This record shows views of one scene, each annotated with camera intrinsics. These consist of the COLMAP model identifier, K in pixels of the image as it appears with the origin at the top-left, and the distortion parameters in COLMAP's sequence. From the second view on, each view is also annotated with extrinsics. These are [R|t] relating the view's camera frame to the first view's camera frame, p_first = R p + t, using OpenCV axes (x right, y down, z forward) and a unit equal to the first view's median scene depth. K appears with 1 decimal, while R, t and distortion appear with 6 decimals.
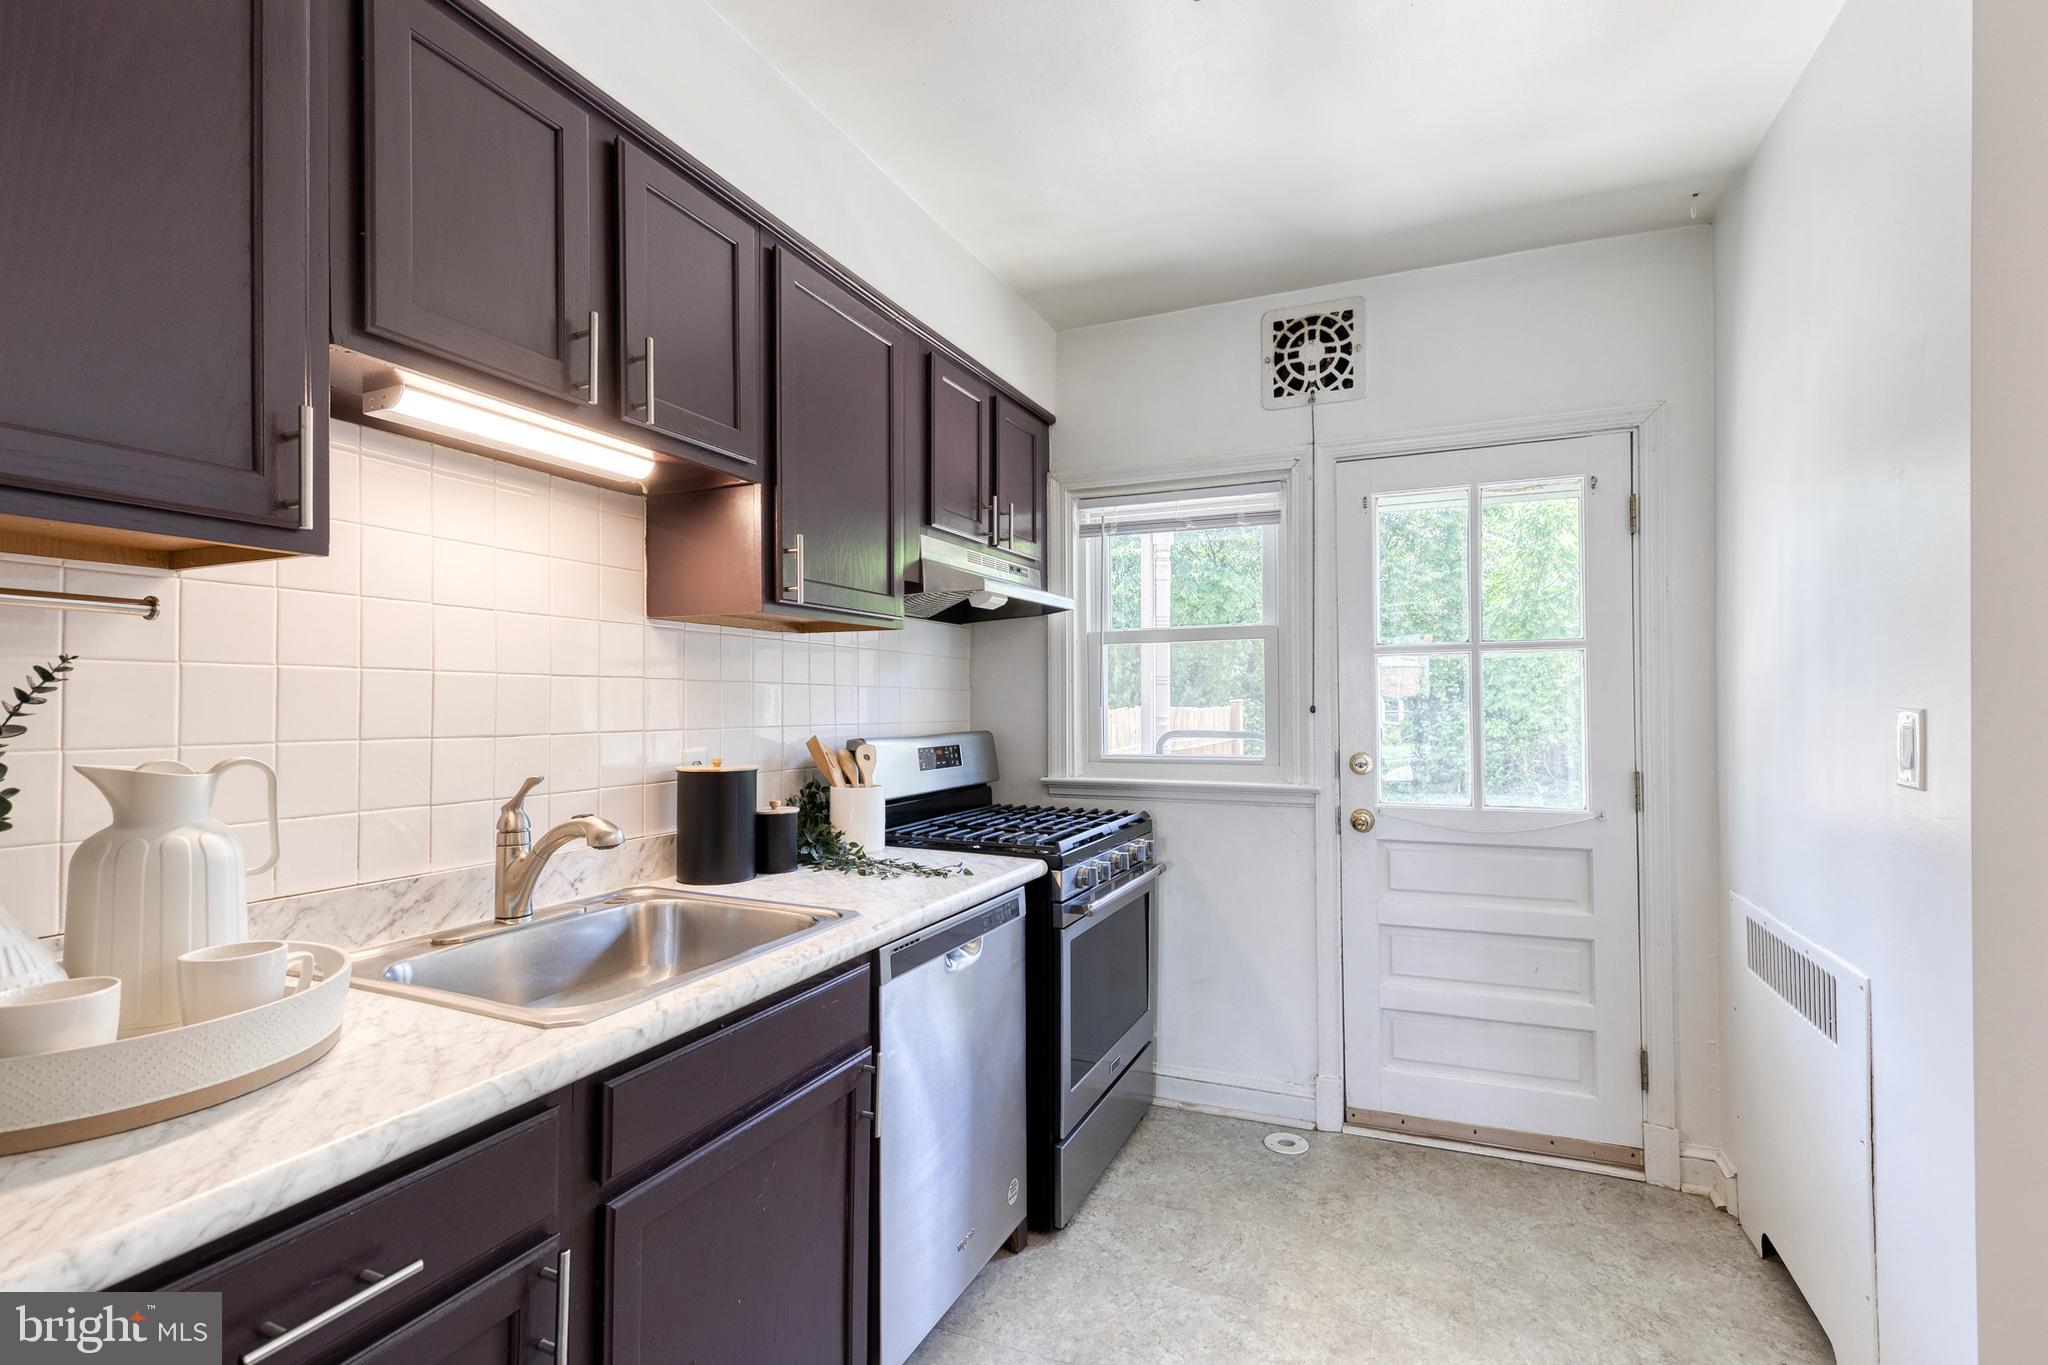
lens RADIAL K [[955.5, 0, 1024.0], [0, 955.5, 682.5], [0, 0, 1]] dist [0.015841, 0.000251]
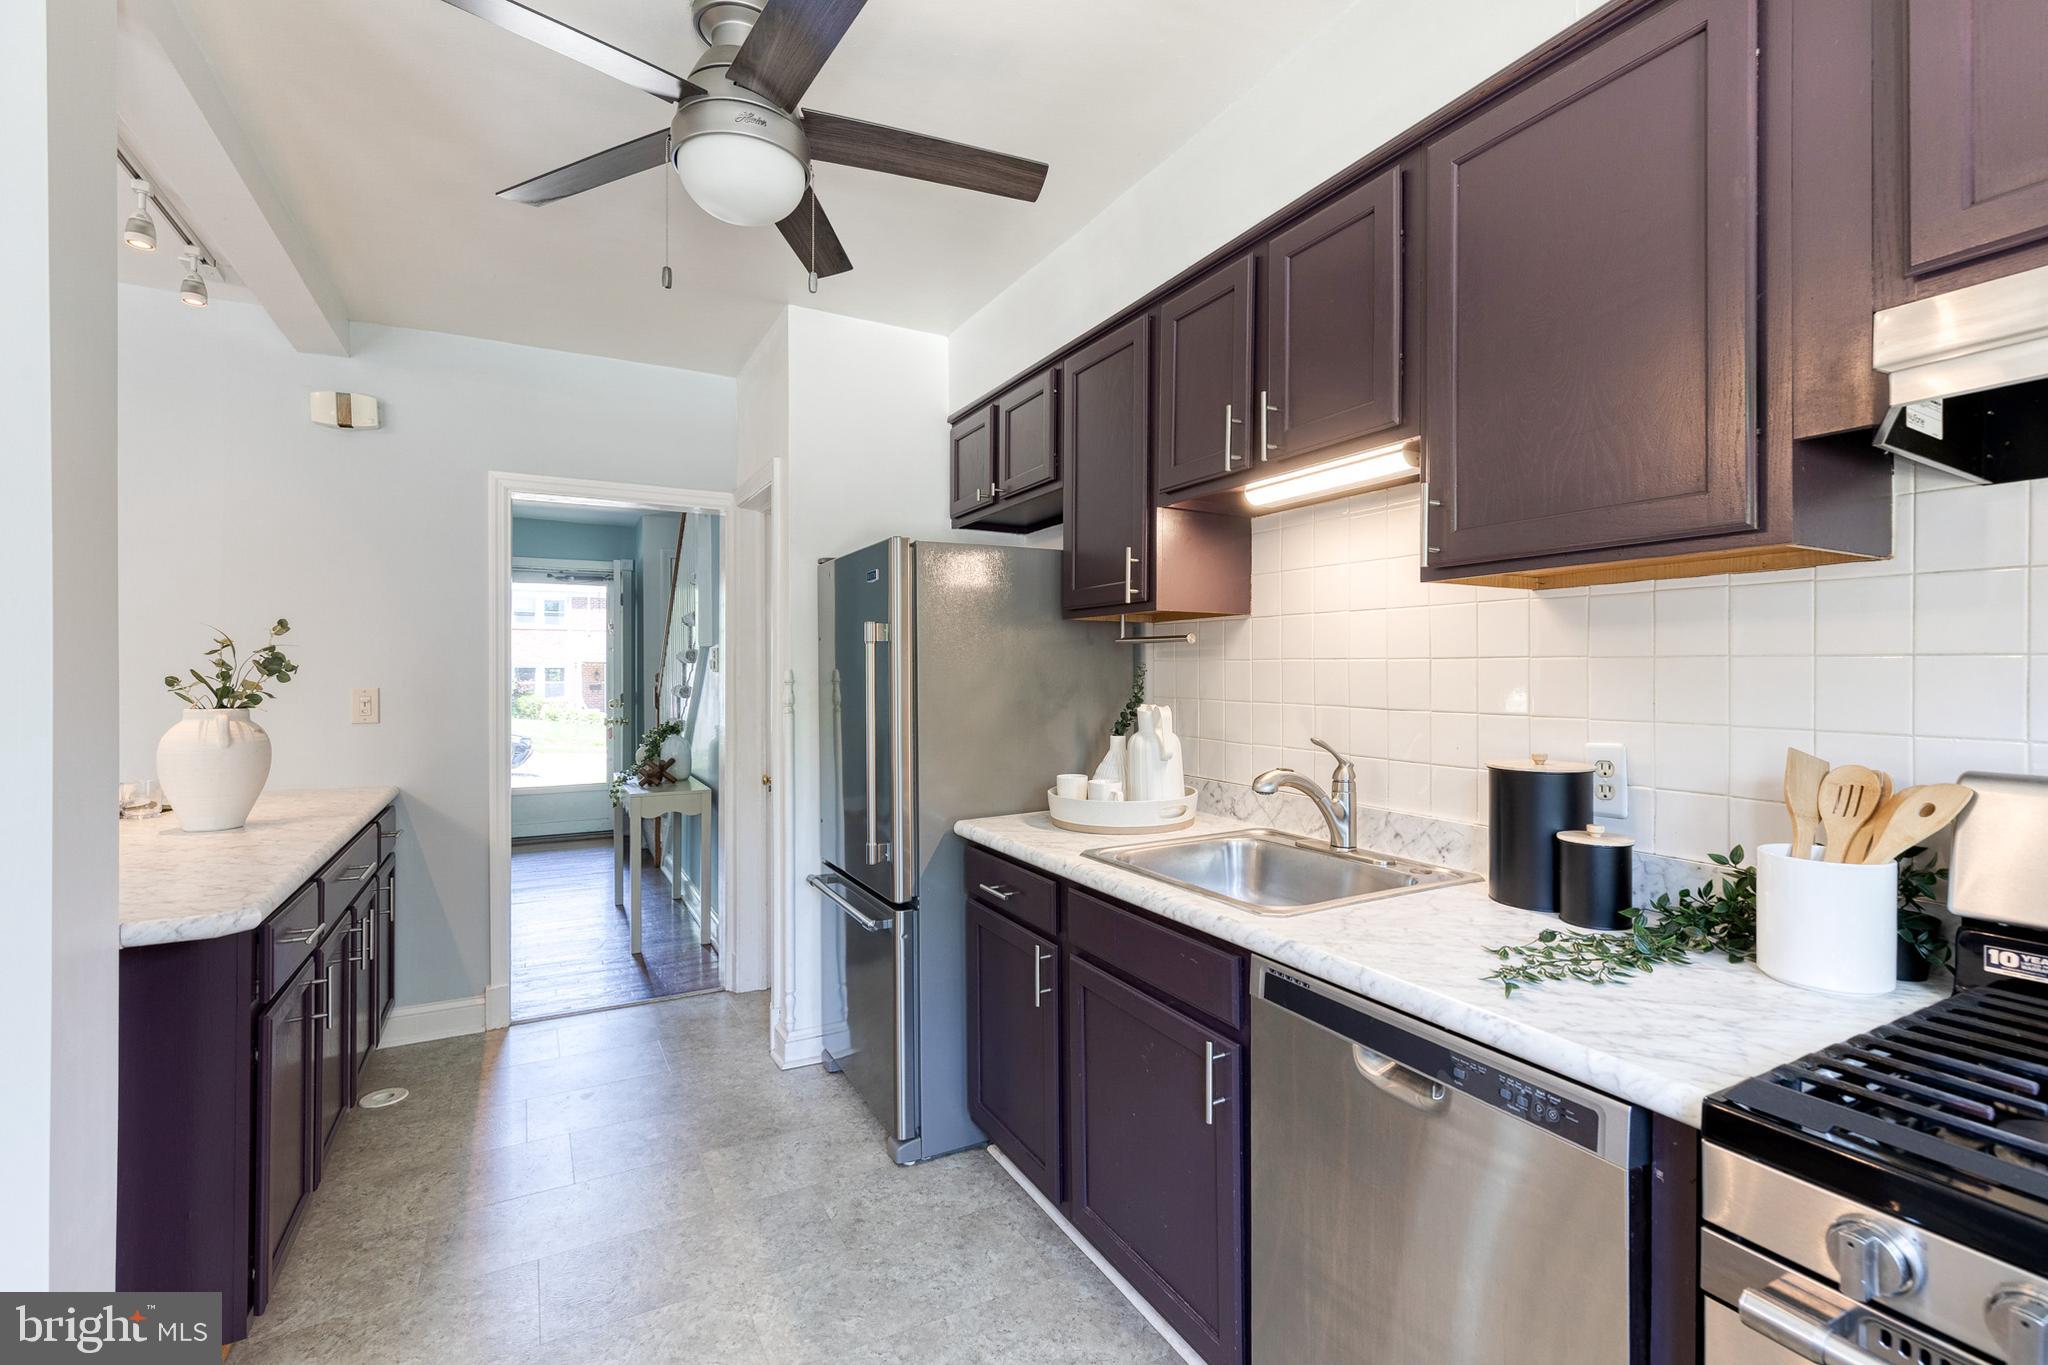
lens RADIAL K [[907.6, 0, 1024.0], [0, 907.6, 682.5], [0, 0, 1]] dist [0.003869, 0.000698]
pose [[-0.632387, 0.025499, -0.774233, 0.630134], [0.033251, 0.999430, 0.005757, -0.003161], [0.773938, -0.022104, -0.632875, 1.297277]]
